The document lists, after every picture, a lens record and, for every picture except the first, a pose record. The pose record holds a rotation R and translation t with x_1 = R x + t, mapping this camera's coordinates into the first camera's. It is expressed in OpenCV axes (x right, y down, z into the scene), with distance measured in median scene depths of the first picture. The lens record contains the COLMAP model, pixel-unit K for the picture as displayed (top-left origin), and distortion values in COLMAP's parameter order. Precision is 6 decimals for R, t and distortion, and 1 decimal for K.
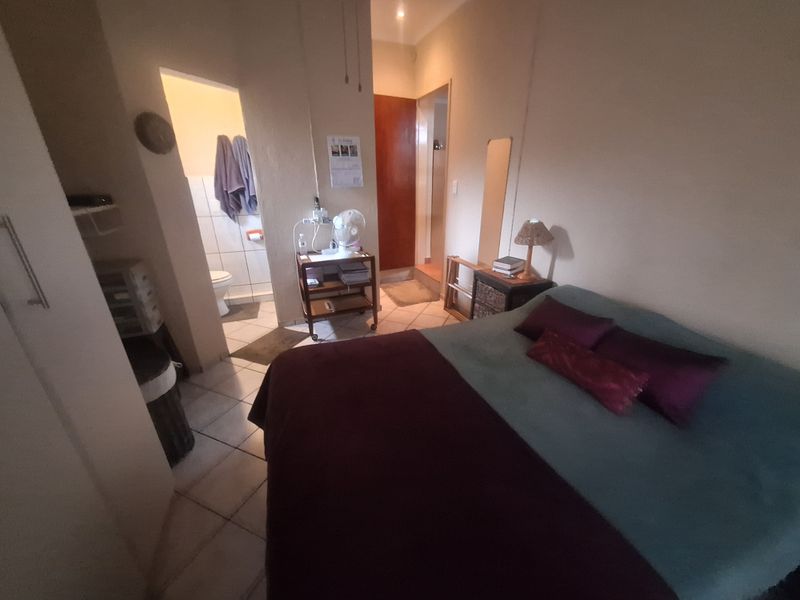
lens RADIAL K [[315.8, 0, 400.0], [0, 315.8, 305.2], [0, 0, 1]] dist [-0.003375, 0.001649]
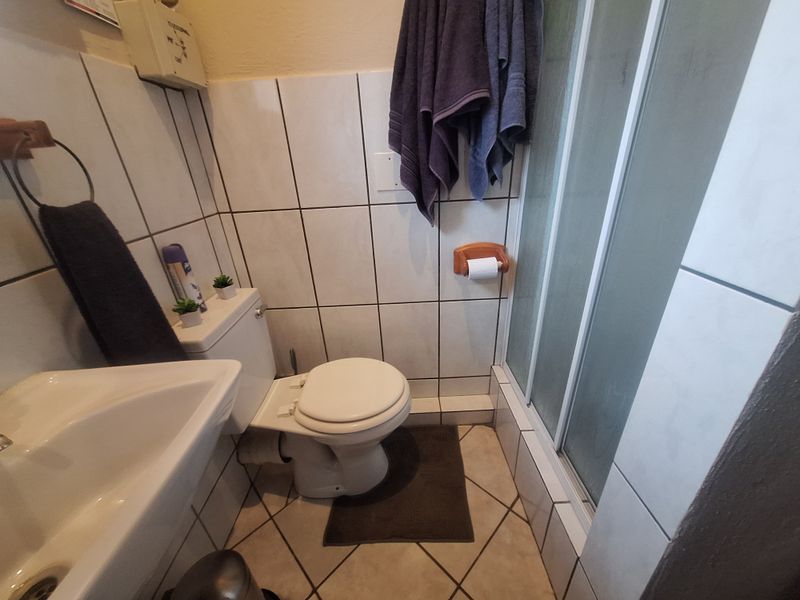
lens RADIAL K [[315.8, 0, 398.3], [0, 315.8, 301.2], [0, 0, 1]] dist [-0.003375, 0.001649]
pose [[0.922768, 0.112642, -0.368524, -0.436450], [-0.092804, 0.993137, 0.071184, -0.208008], [0.374013, -0.031486, 0.926889, 0.699272]]
